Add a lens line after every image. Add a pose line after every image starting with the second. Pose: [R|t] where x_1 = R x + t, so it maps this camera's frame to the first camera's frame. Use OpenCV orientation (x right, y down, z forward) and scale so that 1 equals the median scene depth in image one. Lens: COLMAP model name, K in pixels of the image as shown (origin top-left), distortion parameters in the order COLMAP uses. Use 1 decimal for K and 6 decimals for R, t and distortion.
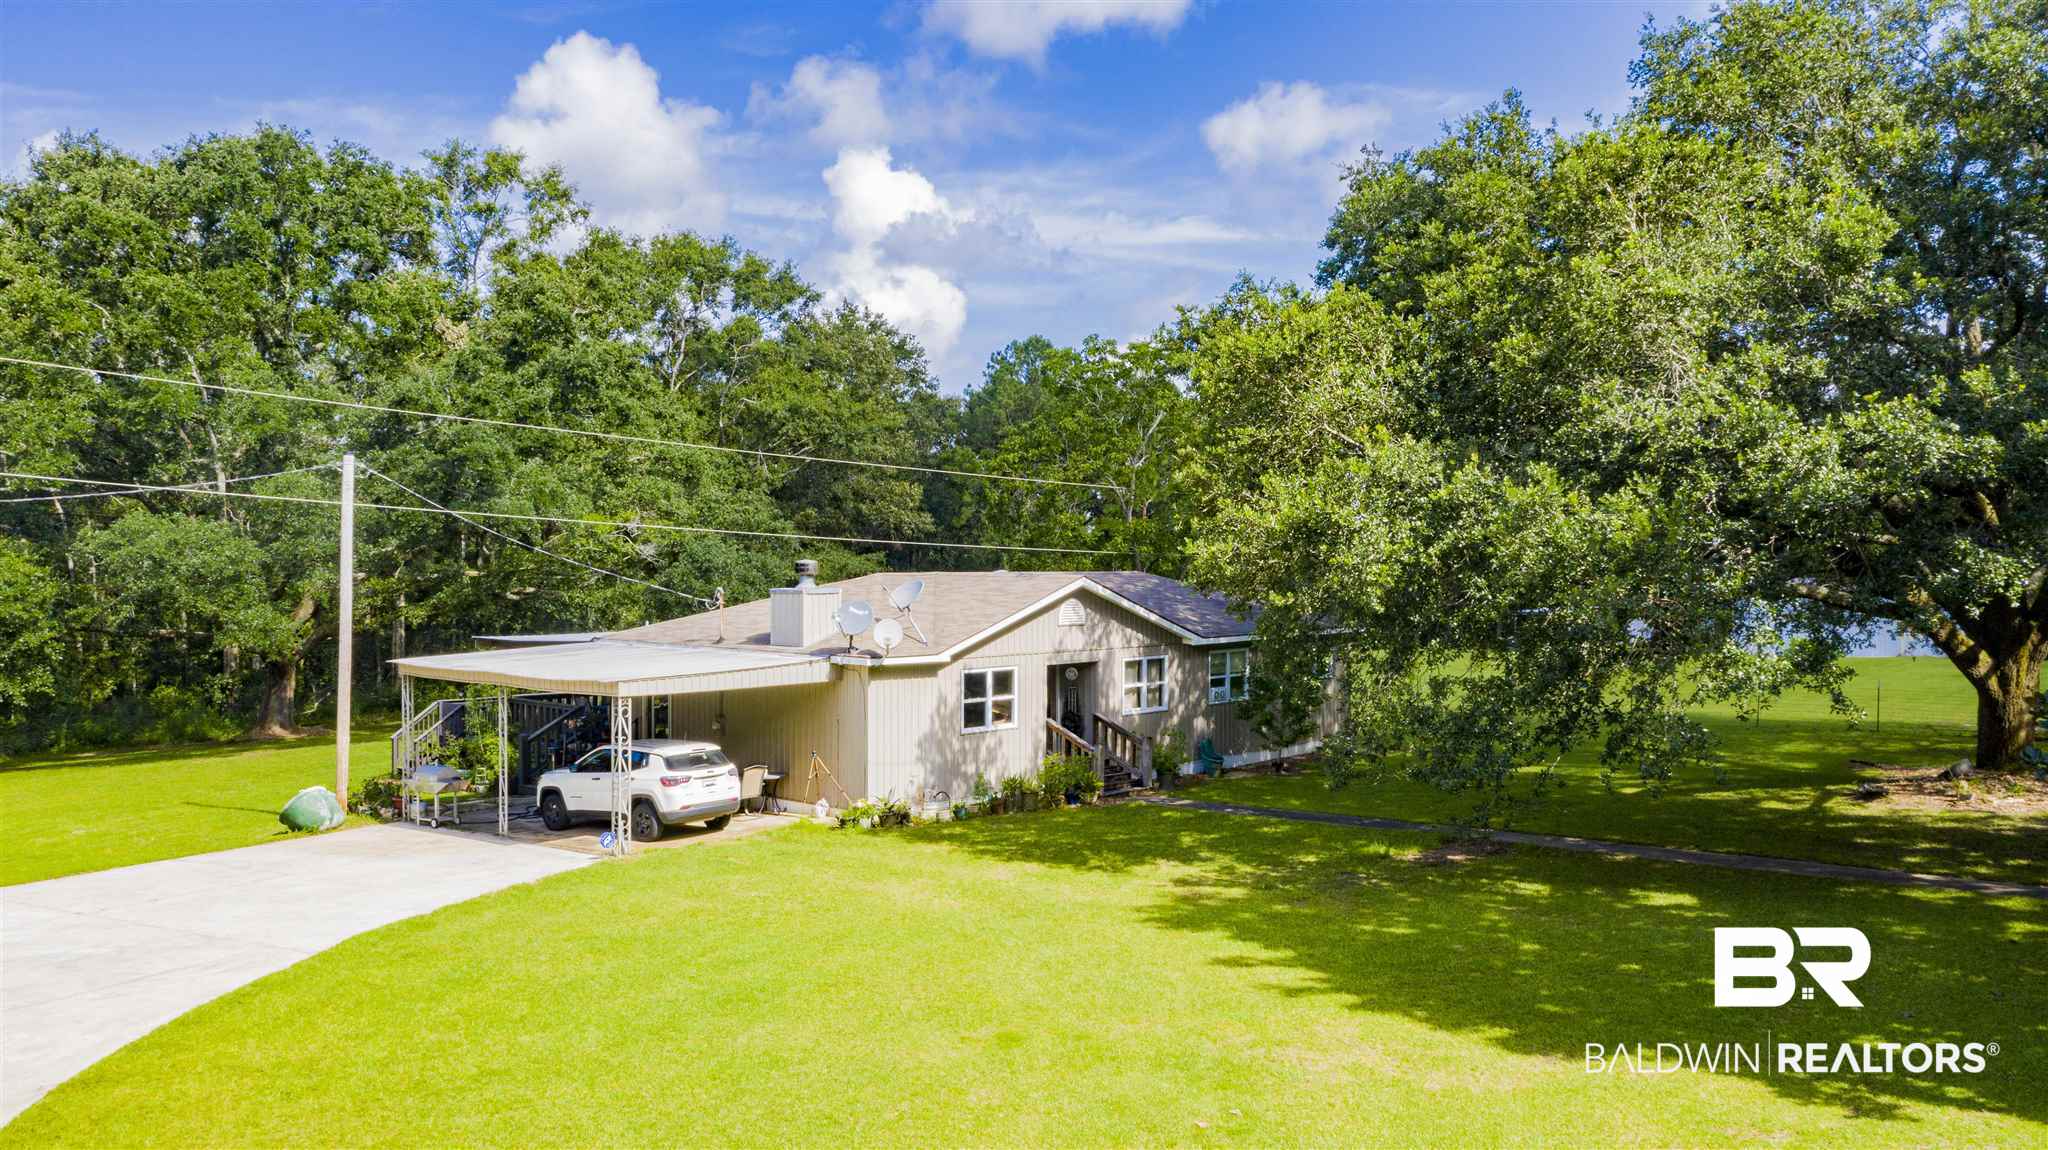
lens RADIAL K [[1627.8, 0, 1024.0], [0, 1627.8, 575.0], [0, 0, 1]] dist [0.001804, 0.051305]
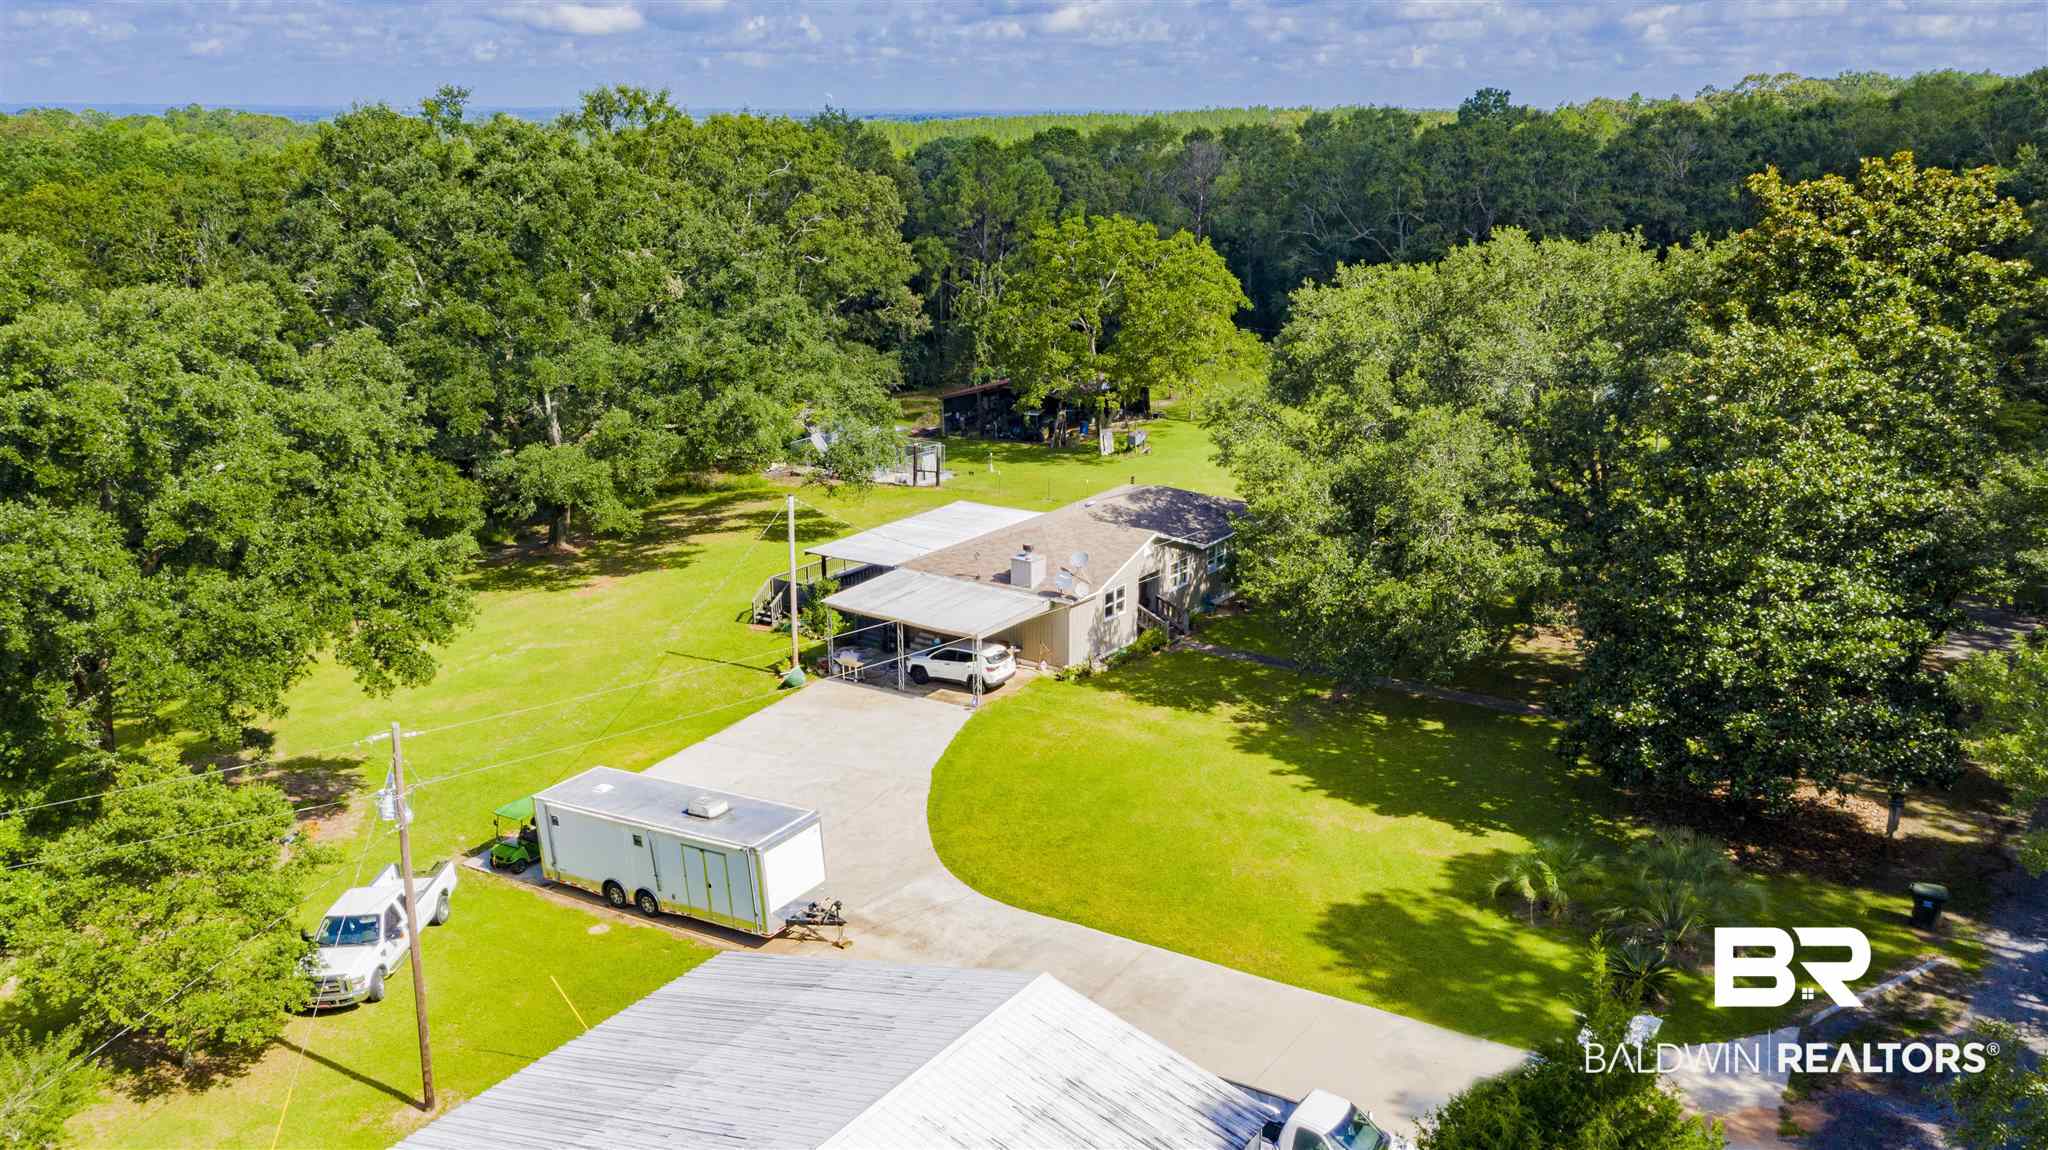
lens RADIAL K [[1627.8, 0, 1024.0], [0, 1627.8, 575.0], [0, 0, 1]] dist [0.001804, 0.051305]
pose [[0.993561, -0.035001, 0.107756, -0.373383], [0.005597, 0.965086, 0.261872, -0.518050], [-0.113159, -0.259583, 0.959068, -0.965017]]
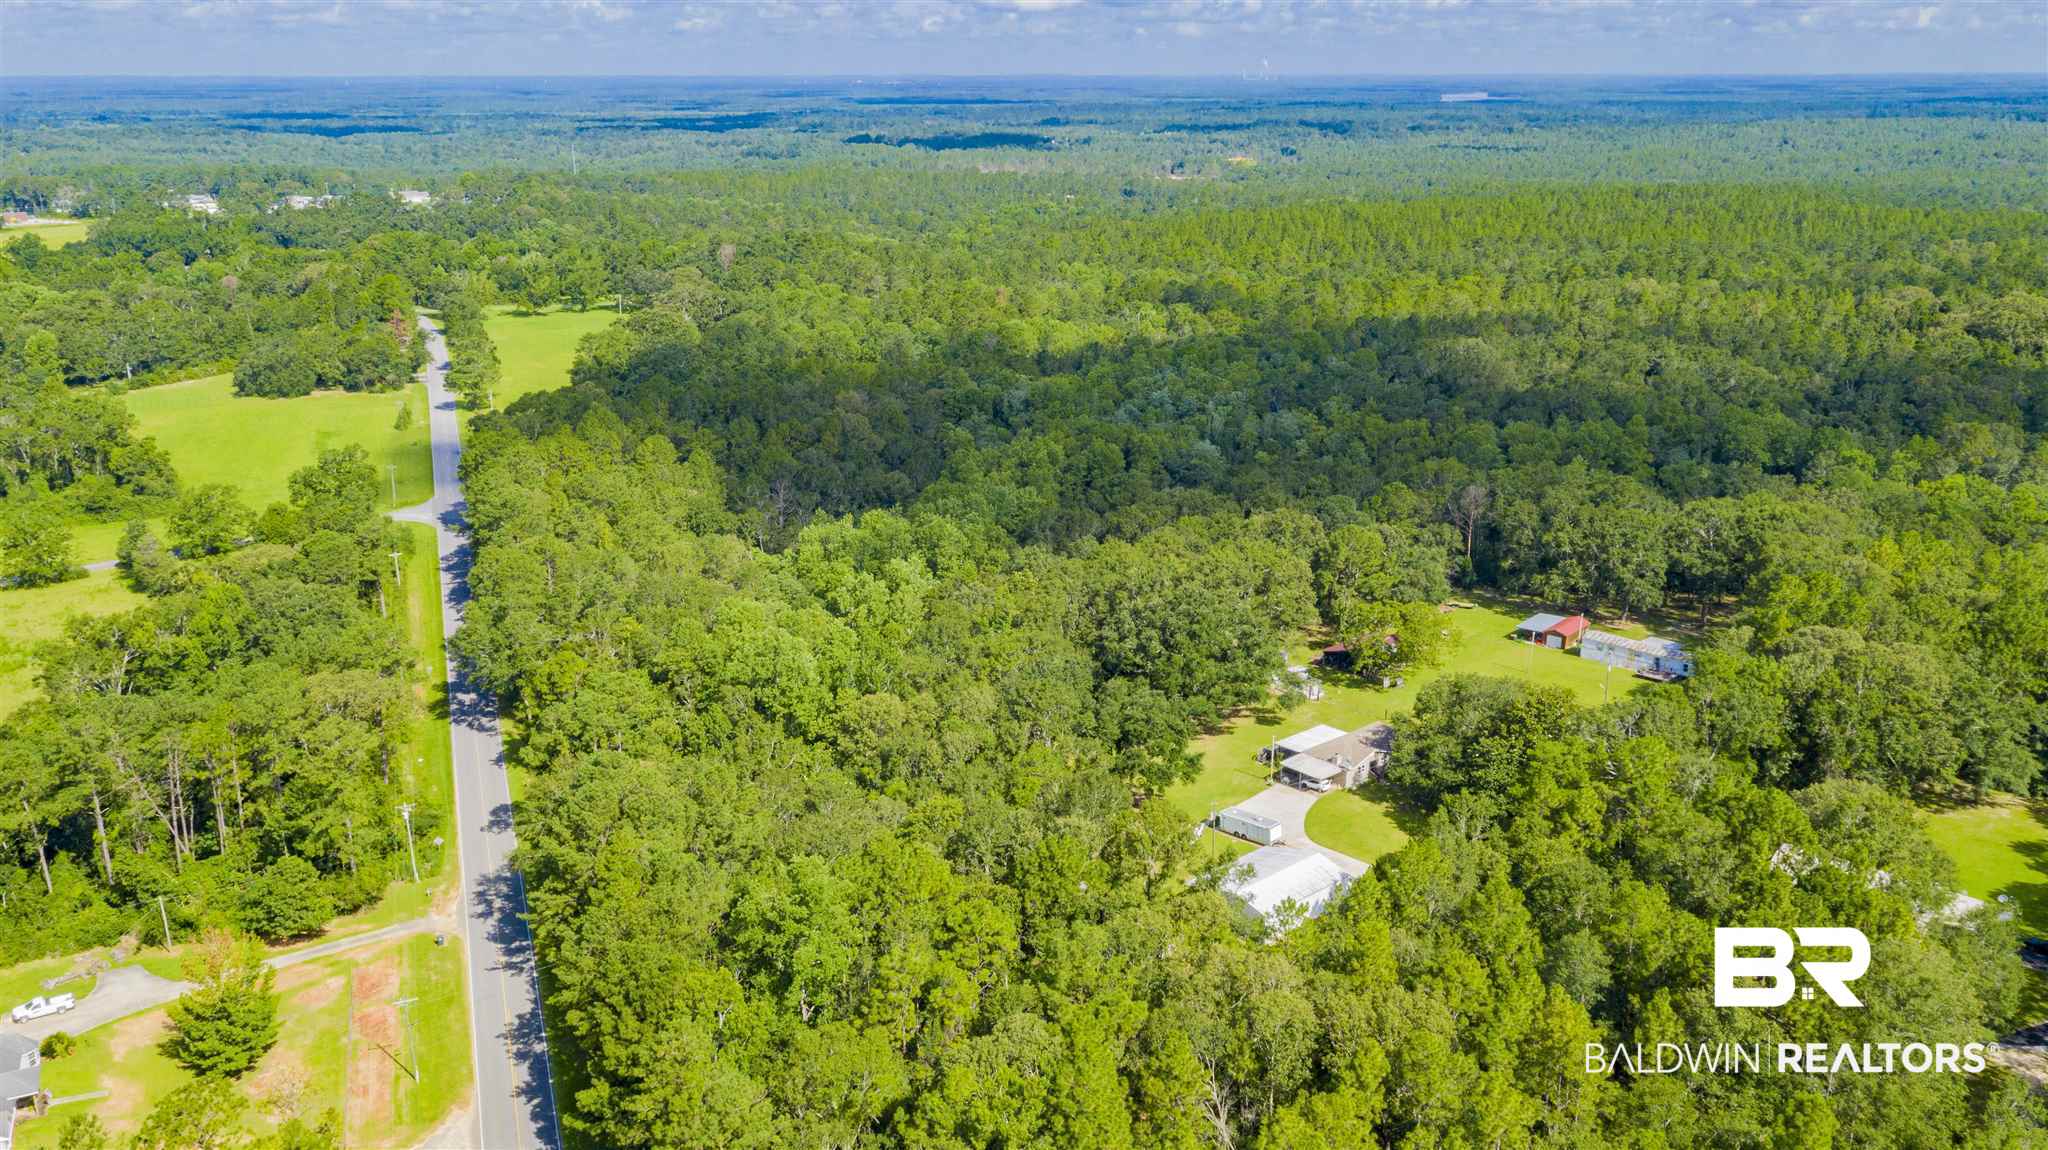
lens RADIAL K [[1627.8, 0, 1024.0], [0, 1627.8, 575.0], [0, 0, 1]] dist [0.001804, 0.051305]
pose [[0.990118, 0.033026, -0.136293, -0.585786], [0.005966, 0.961075, 0.276225, -2.946492], [0.140110, -0.274308, 0.951380, -6.241168]]
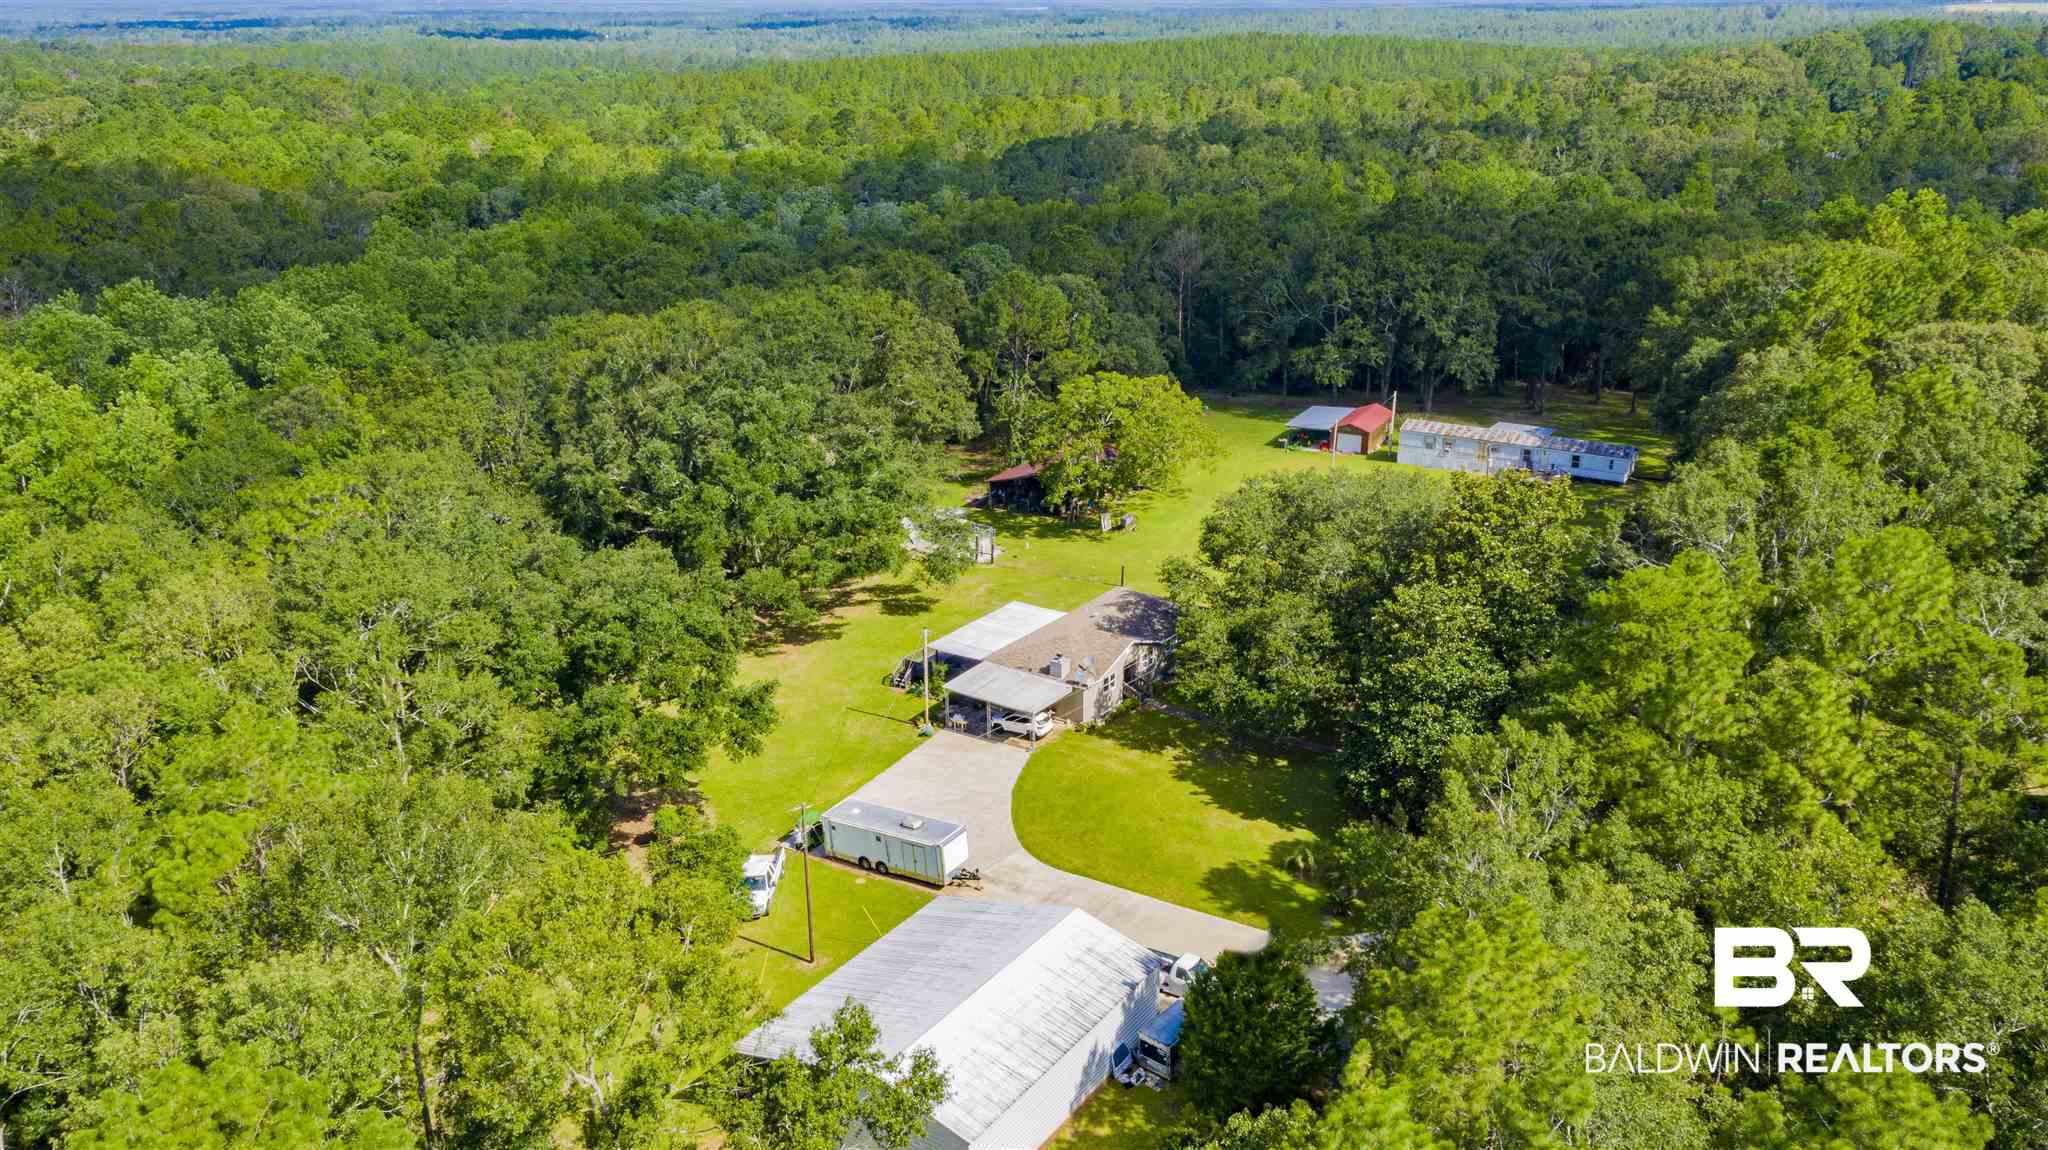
lens RADIAL K [[1627.8, 0, 1024.0], [0, 1627.8, 575.0], [0, 0, 1]] dist [0.001804, 0.051305]
pose [[0.993708, -0.045190, 0.102480, -0.588341], [0.009579, 0.945928, 0.324235, -1.361853], [-0.111590, -0.321214, 0.940409, -2.326302]]
